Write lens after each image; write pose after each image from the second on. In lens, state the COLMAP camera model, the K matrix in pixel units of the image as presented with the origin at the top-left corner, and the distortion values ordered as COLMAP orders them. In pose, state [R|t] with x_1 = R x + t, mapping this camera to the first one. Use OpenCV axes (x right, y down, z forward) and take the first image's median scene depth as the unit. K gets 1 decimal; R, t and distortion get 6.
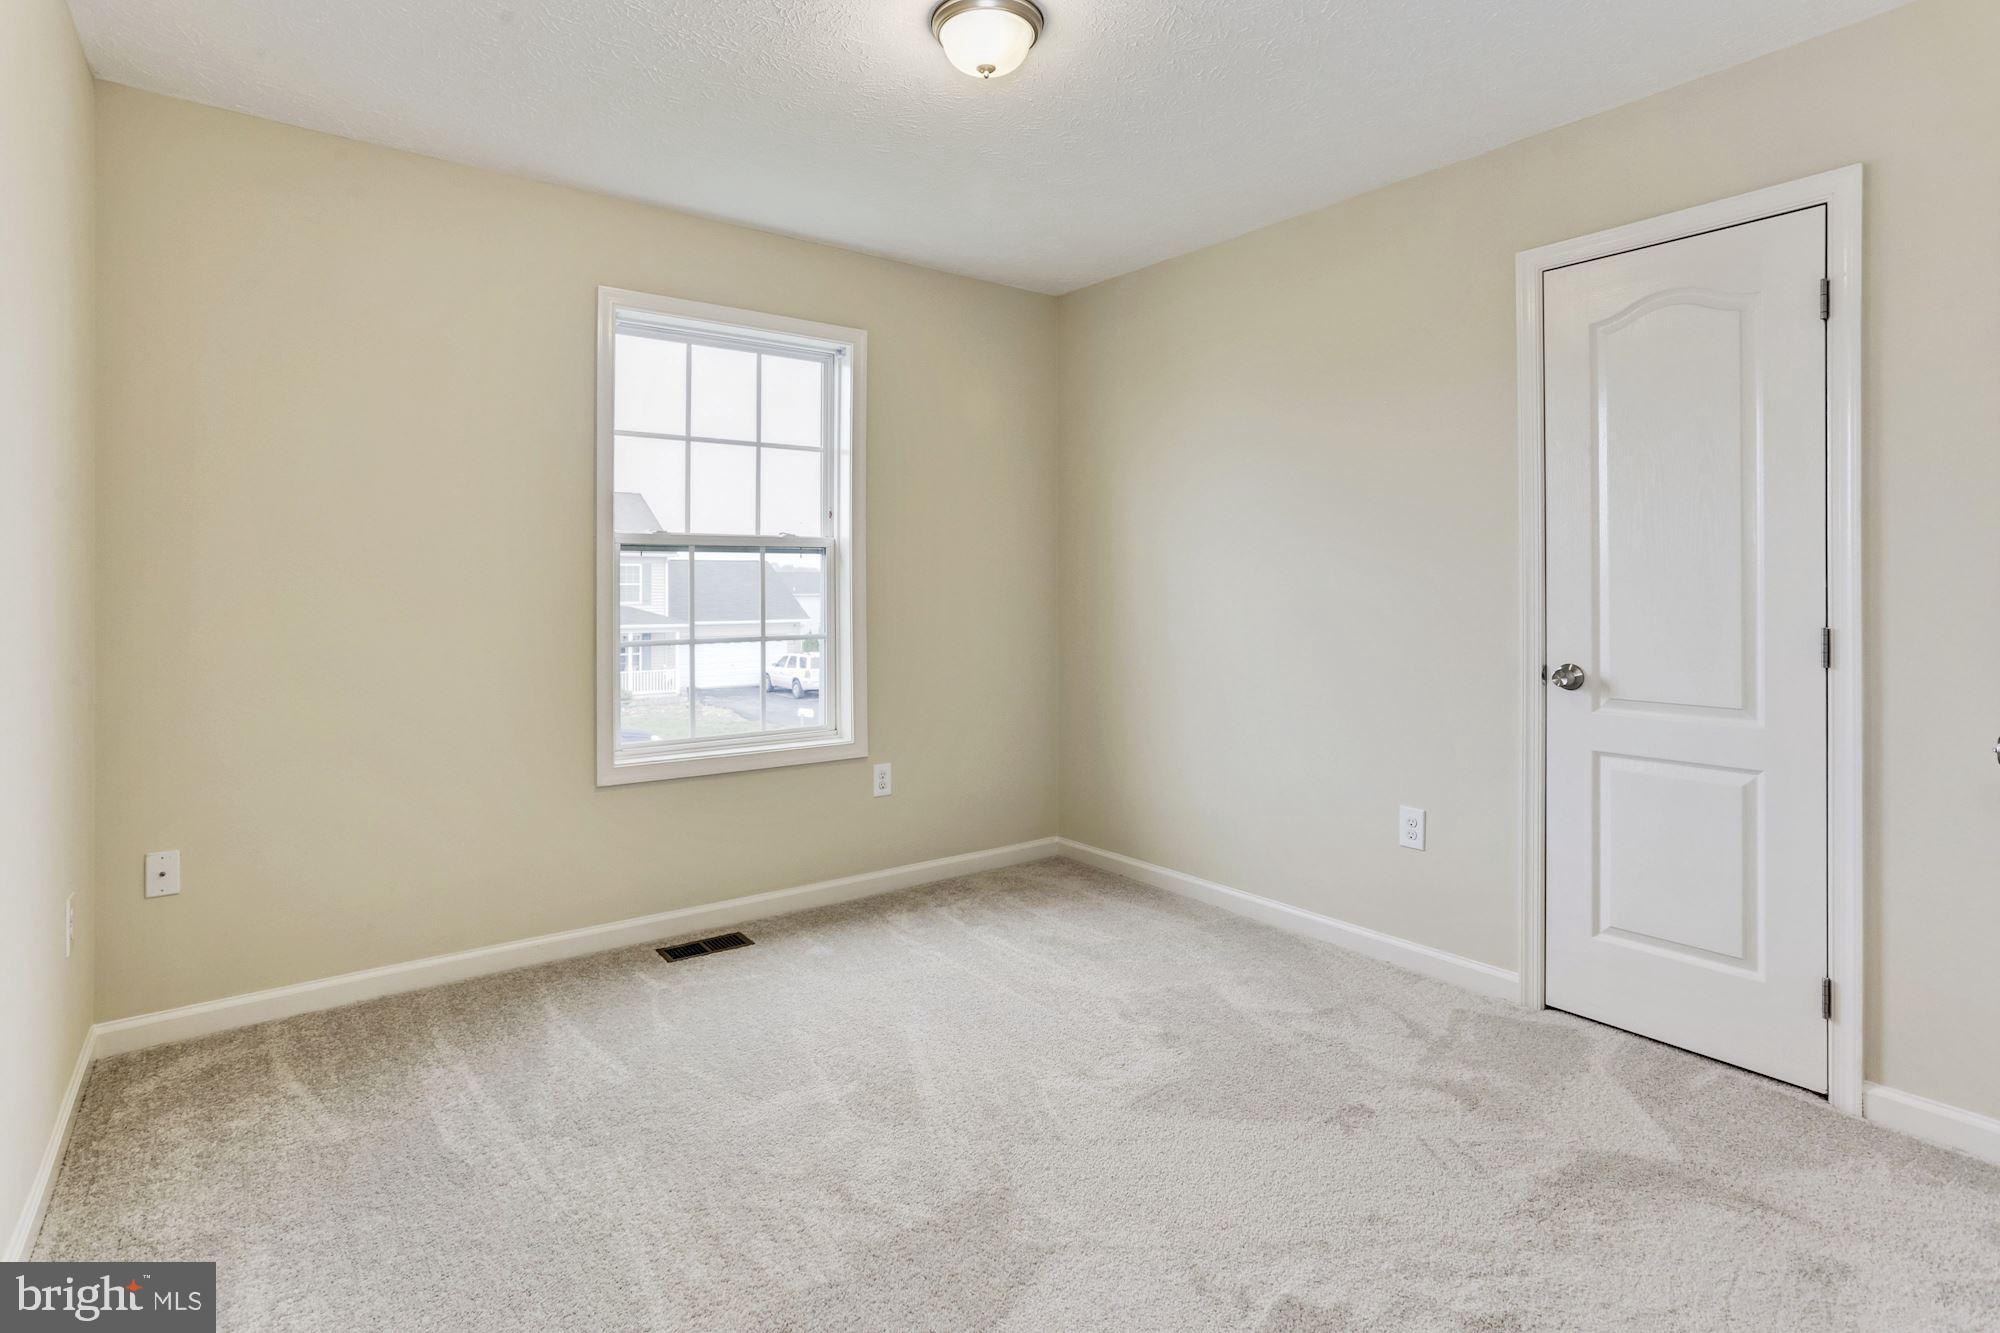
lens RADIAL K [[1082.8, 0, 977.5], [0, 1082.8, 573.7], [0, 0, 1]] dist [-0.009734, -0.001686]
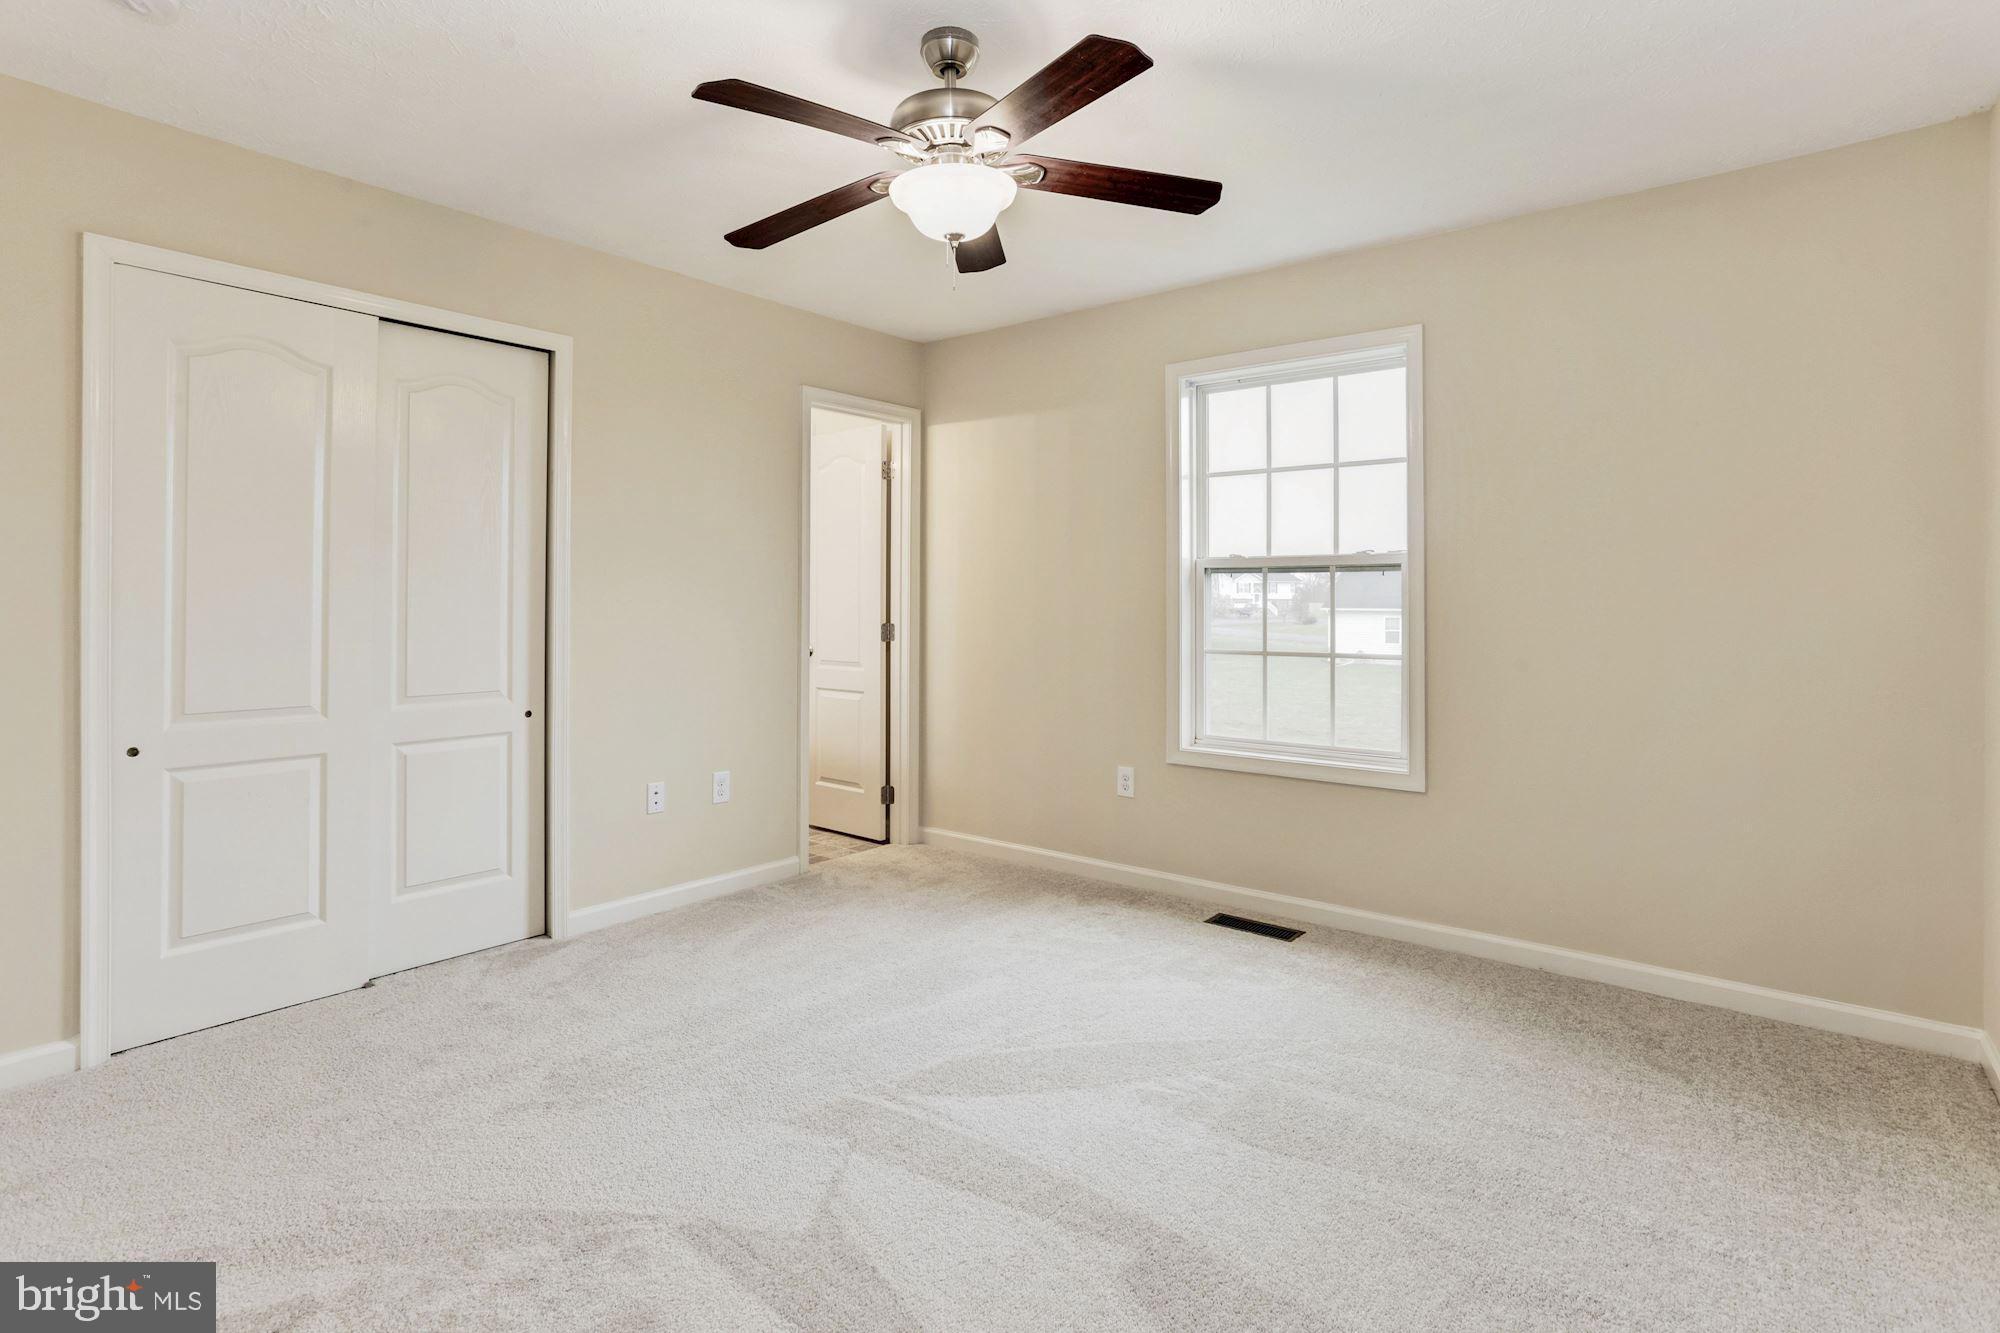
lens RADIAL K [[1011.8, 0, 1025.2], [0, 1011.8, 588.3], [0, 0, 1]] dist [-0.041387, 0.018069]
pose [[0.215197, -0.007780, -0.976540, 0.652745], [0.006027, 0.999960, -0.006638, 0.001028], [0.976552, -0.004457, 0.215235, 0.503299]]
